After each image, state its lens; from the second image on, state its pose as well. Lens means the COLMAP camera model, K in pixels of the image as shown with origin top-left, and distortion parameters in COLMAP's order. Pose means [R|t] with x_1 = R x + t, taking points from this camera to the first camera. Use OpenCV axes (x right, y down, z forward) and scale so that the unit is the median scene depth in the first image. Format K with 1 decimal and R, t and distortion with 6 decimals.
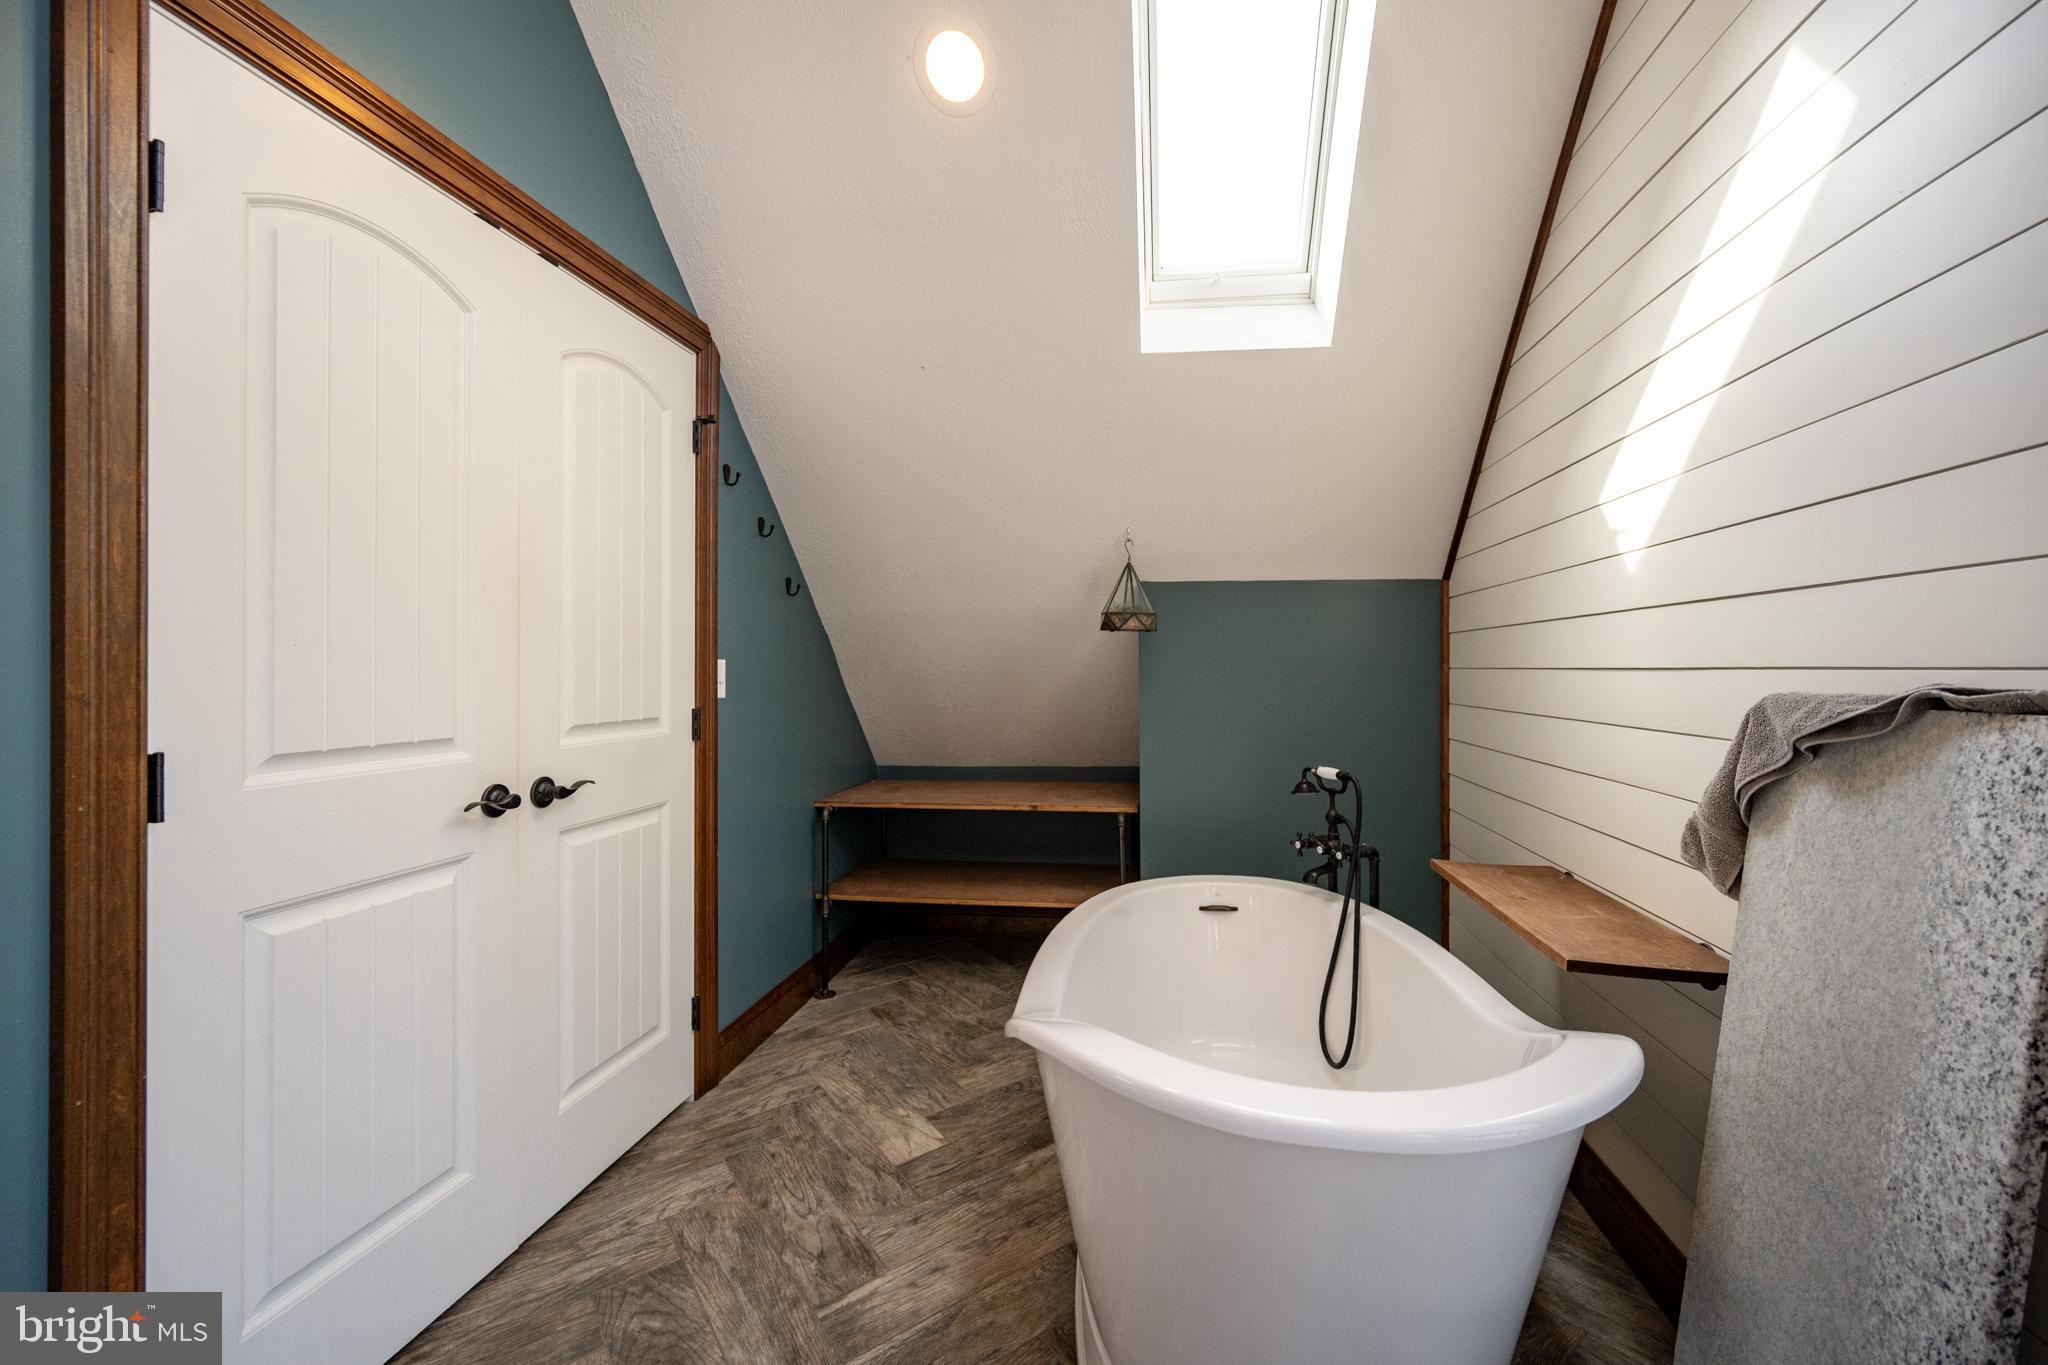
lens RADIAL K [[834.1, 0, 1036.6], [0, 834.1, 664.7], [0, 0, 1]] dist [0.001658, -0.001318]
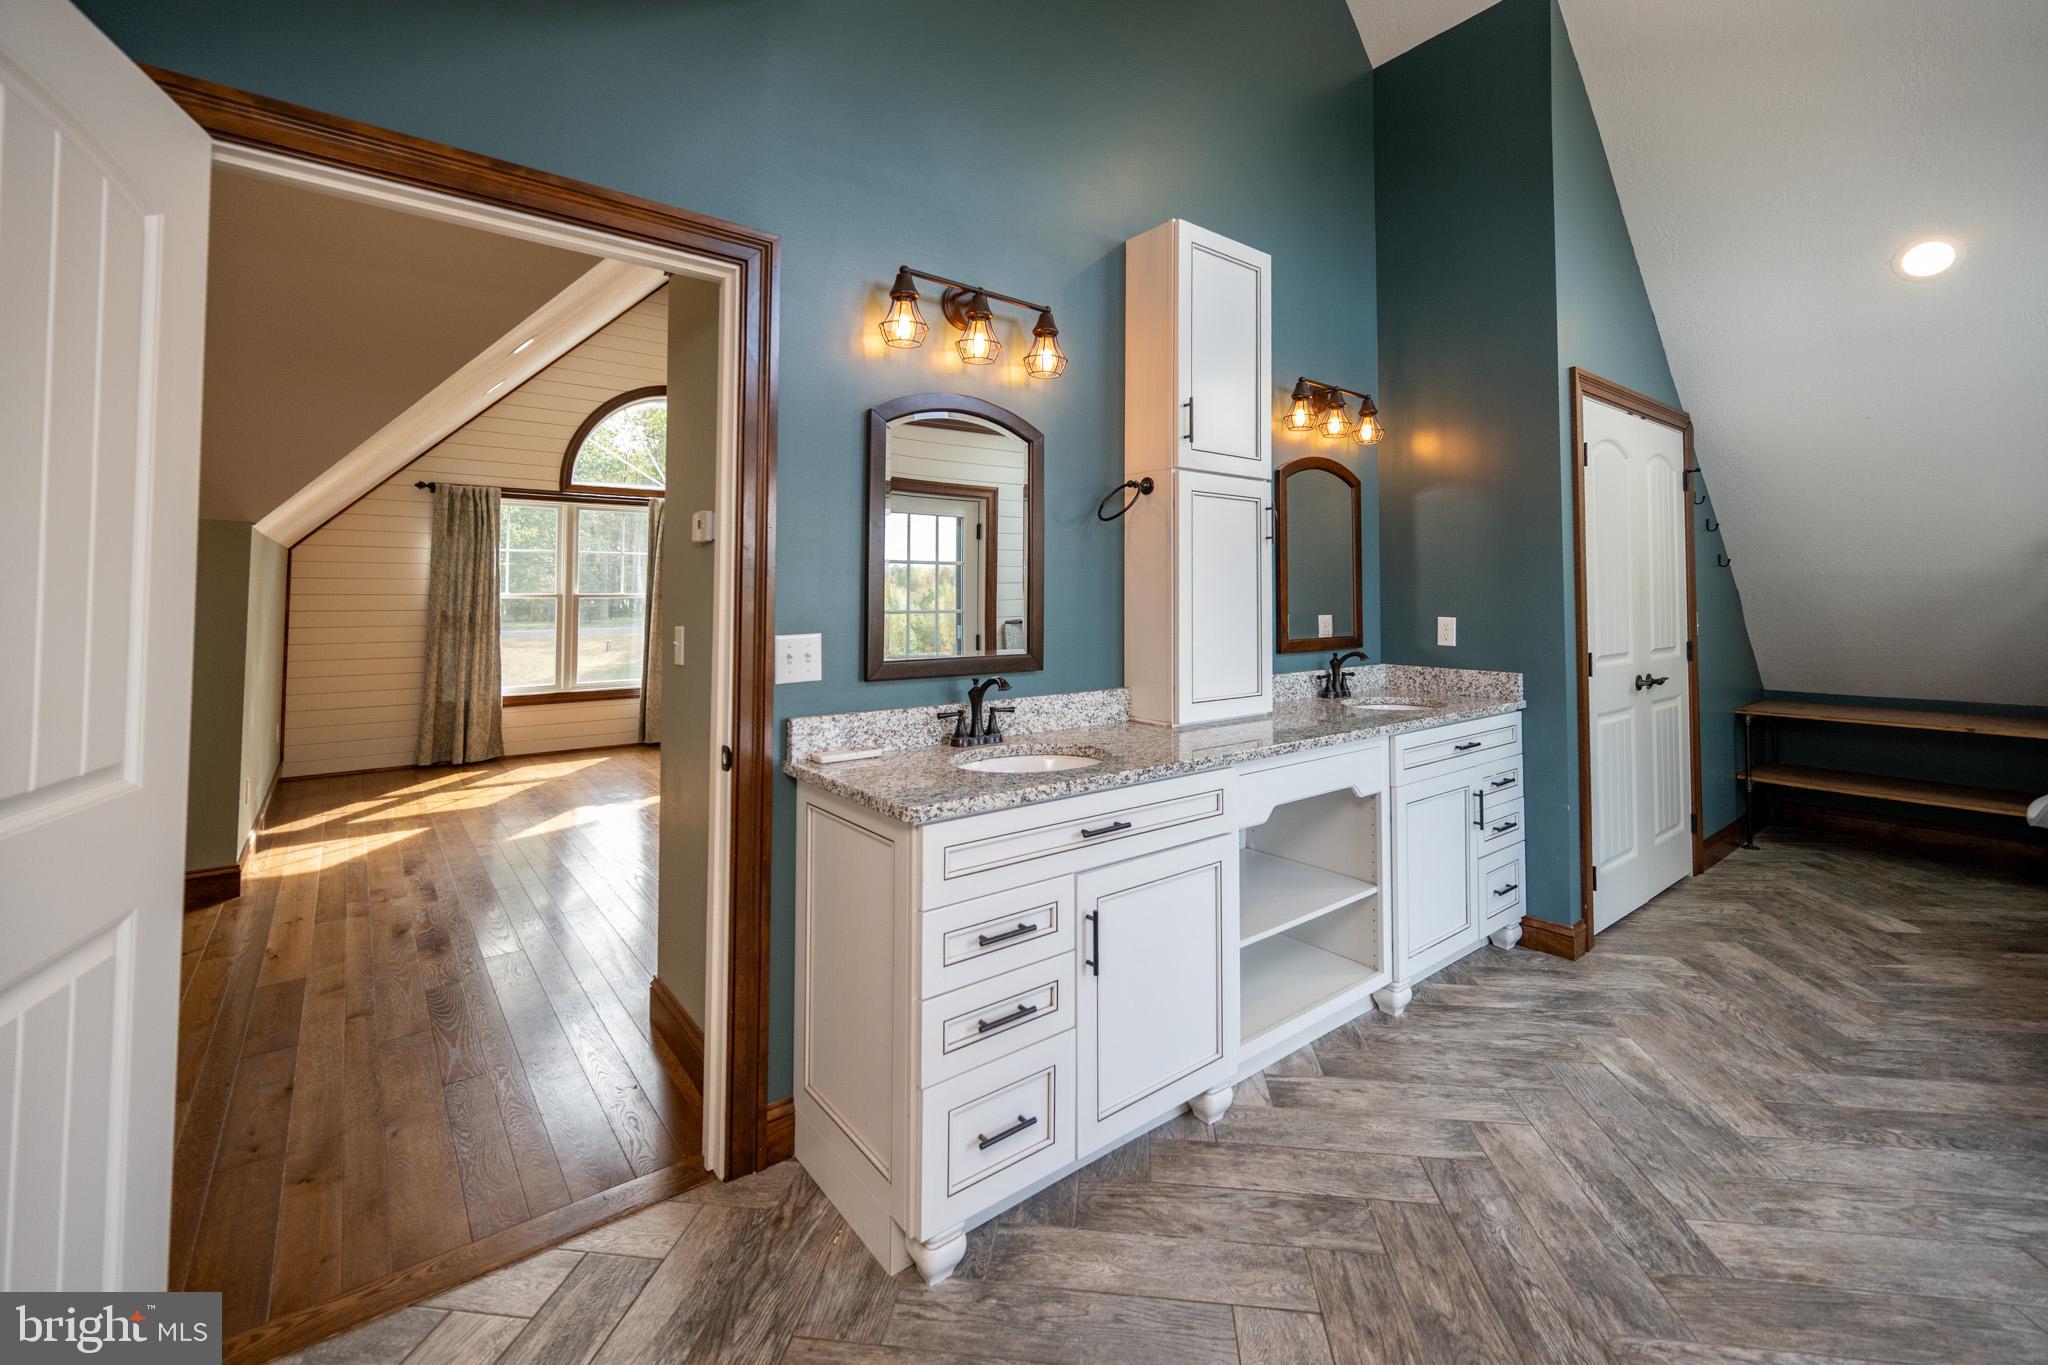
lens RADIAL K [[834.1, 0, 1019.9], [0, 834.1, 563.3], [0, 0, 1]] dist [0.001658, -0.001318]
pose [[0.733918, -0.021253, -0.678906, -0.252085], [-0.003359, 0.999385, -0.034917, -0.042569], [0.679230, 0.027906, 0.733395, -1.166010]]
